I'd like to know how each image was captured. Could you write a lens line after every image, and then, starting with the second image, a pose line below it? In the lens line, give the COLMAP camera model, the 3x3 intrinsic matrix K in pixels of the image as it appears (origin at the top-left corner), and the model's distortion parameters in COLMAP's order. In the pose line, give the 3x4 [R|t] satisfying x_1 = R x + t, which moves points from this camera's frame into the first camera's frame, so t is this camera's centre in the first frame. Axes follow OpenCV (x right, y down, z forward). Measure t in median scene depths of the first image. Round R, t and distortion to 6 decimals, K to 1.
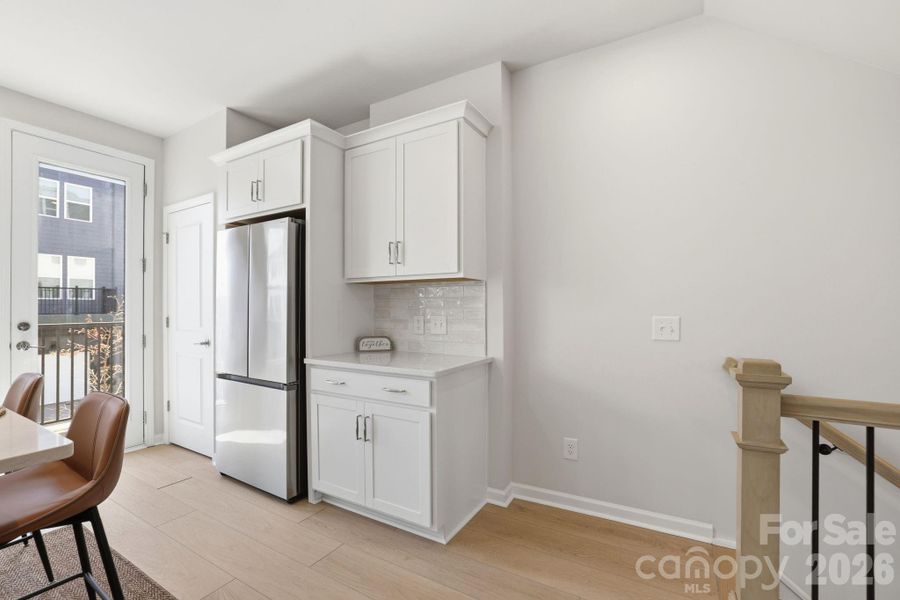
lens RADIAL K [[396.2, 0, 451.3], [0, 396.2, 309.8], [0, 0, 1]] dist [-0.014256, 0.000215]
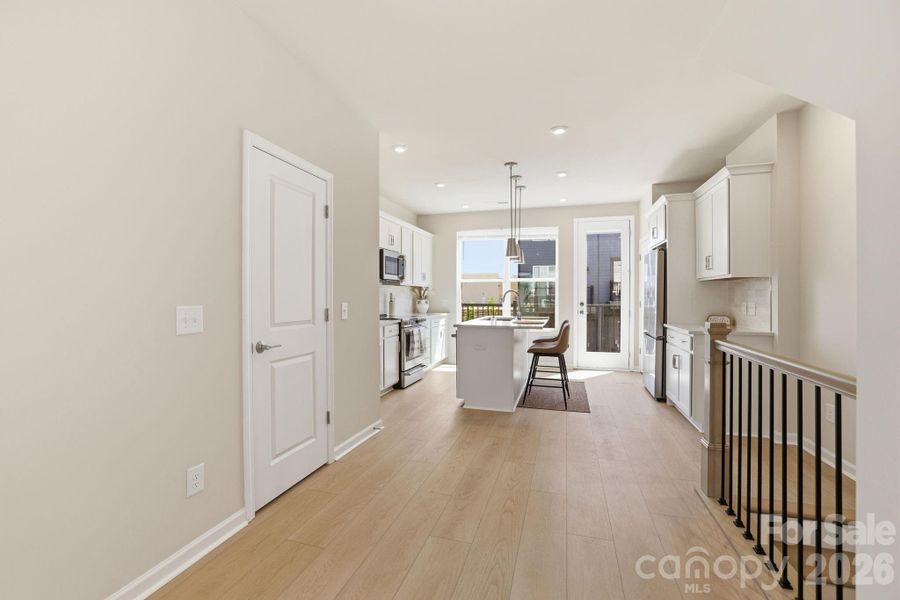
lens RADIAL K [[406.7, 0, 450.0], [0, 406.7, 300.0], [0, 0, 1]] dist [-0.000901, 0.000079]
pose [[0.266186, 0.009724, -0.963873, 1.103186], [-0.003252, 0.999952, 0.009190, -0.002120], [0.963916, 0.000688, 0.266205, -0.434257]]
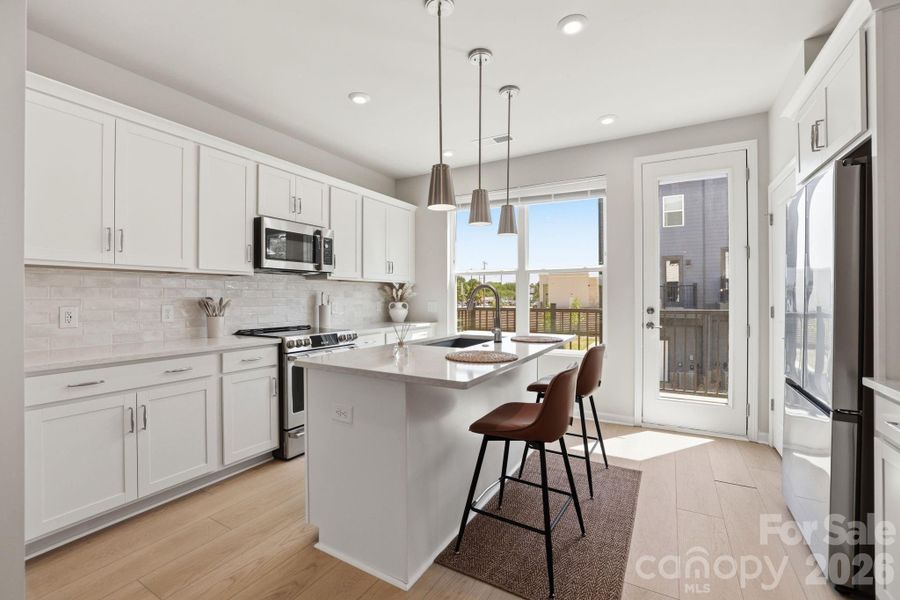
lens RADIAL K [[395.4, 0, 447.3], [0, 395.4, 297.4], [0, 0, 1]] dist [-0.003248, -0.000064]
pose [[0.033580, 0.001804, -0.999434, 0.217883], [-0.001748, 0.999997, 0.001747, -0.003853], [0.999435, 0.001689, 0.033583, 0.291934]]
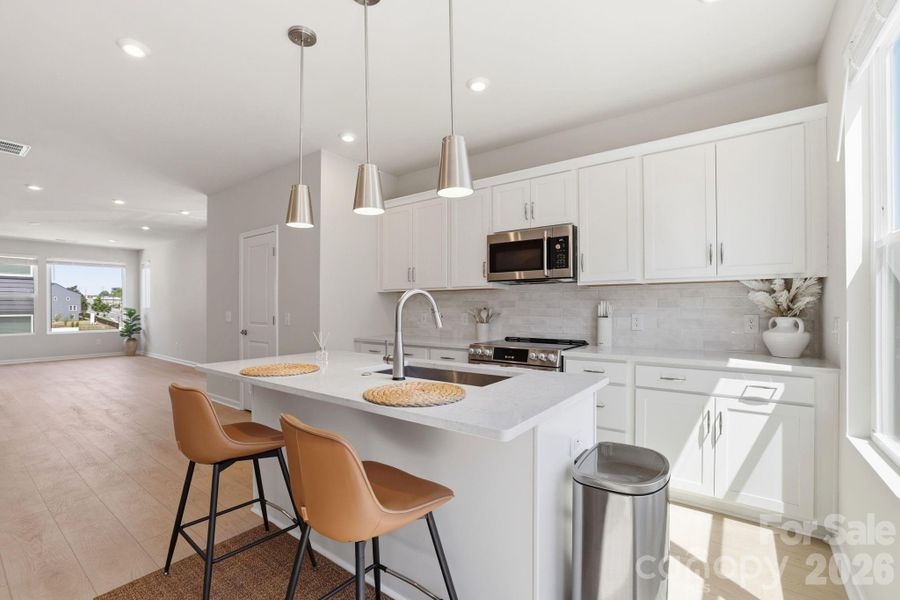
lens RADIAL K [[390.9, 0, 450.0], [0, 390.9, 300.0], [0, 0, 1]] dist [-0.018424, 0.000511]
pose [[-0.997438, 0.001708, 0.071521, -0.921256], [0.000405, 0.999834, -0.018231, -0.002097], [-0.071540, -0.018155, -0.997273, 1.063219]]
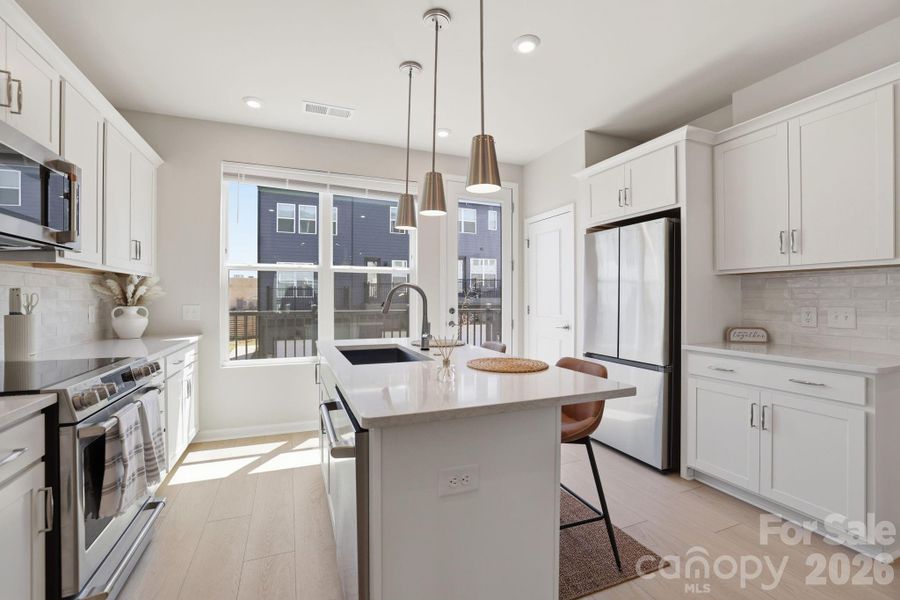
lens RADIAL K [[390.9, 0, 450.0], [0, 390.9, 300.0], [0, 0, 1]] dist [-0.018424, 0.000511]
pose [[0.808744, 0.003342, -0.588151, -0.238170], [-0.002876, 0.999994, 0.001728, -0.001026], [0.588153, 0.000294, 0.808749, -0.228619]]
